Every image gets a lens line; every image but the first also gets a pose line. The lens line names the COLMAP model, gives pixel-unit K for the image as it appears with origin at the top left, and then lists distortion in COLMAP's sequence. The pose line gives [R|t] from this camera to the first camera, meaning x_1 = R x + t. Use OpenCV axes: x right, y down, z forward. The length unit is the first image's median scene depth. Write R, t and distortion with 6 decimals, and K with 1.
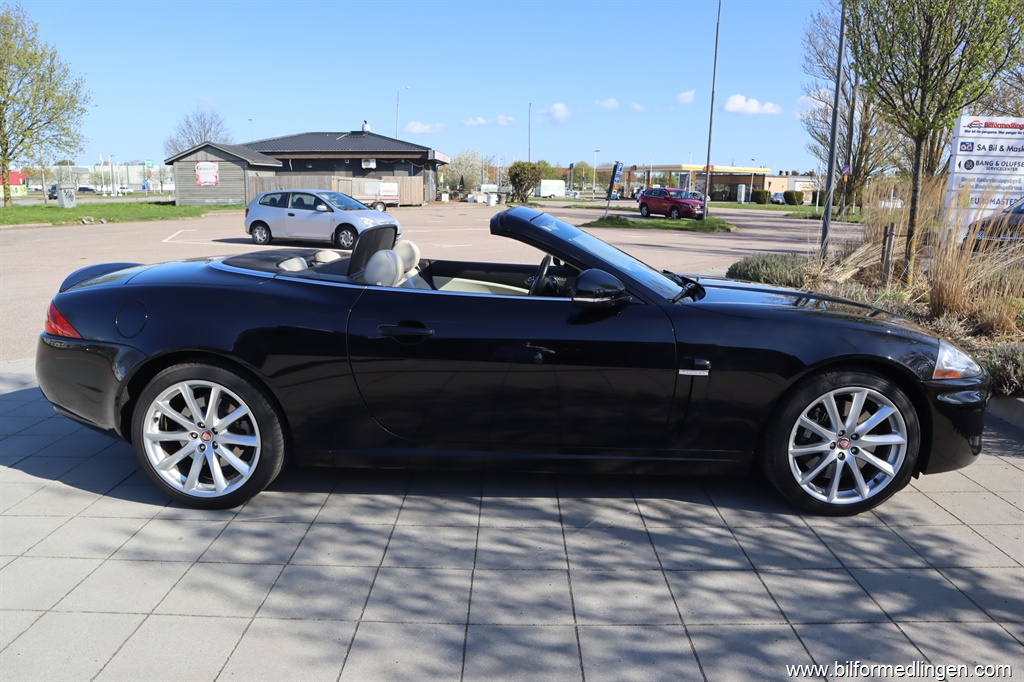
lens RADIAL K [[713.0, 0, 512.0], [0, 713.0, 341.0], [0, 0, 1]] dist [-0.117480, 0.072466]
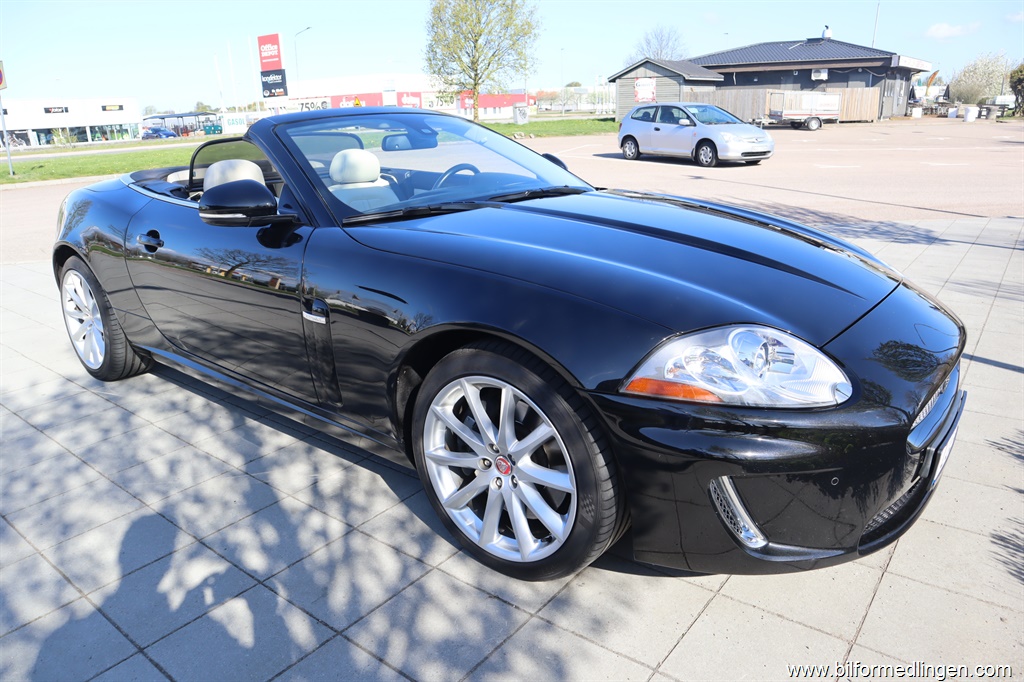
lens RADIAL K [[713.0, 0, 512.0], [0, 713.0, 341.0], [0, 0, 1]] dist [-0.117480, 0.072466]
pose [[0.788618, 0.156895, -0.594530, 0.148505], [-0.089623, 0.985902, 0.141296, -0.009798], [0.608317, -0.058145, 0.791562, 0.088245]]
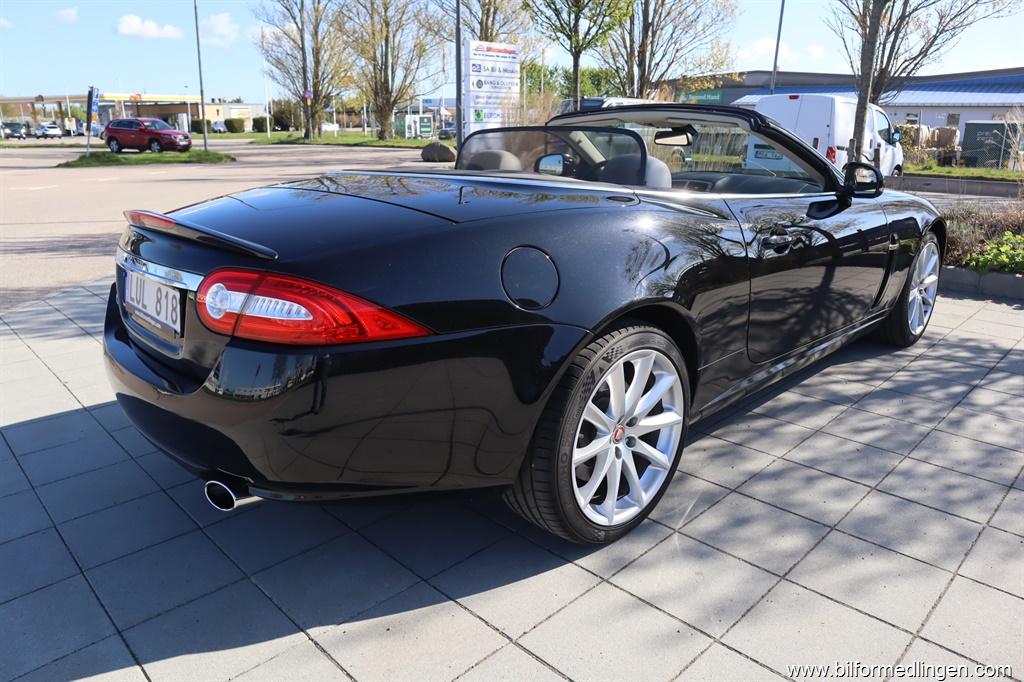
lens RADIAL K [[713.0, 0, 512.0], [0, 713.0, 341.0], [0, 0, 1]] dist [-0.117480, 0.072466]
pose [[0.713352, -0.219204, 0.665641, -0.167501], [0.154166, 0.975640, 0.156075, -0.013272], [-0.683638, -0.008717, 0.729769, 0.100030]]
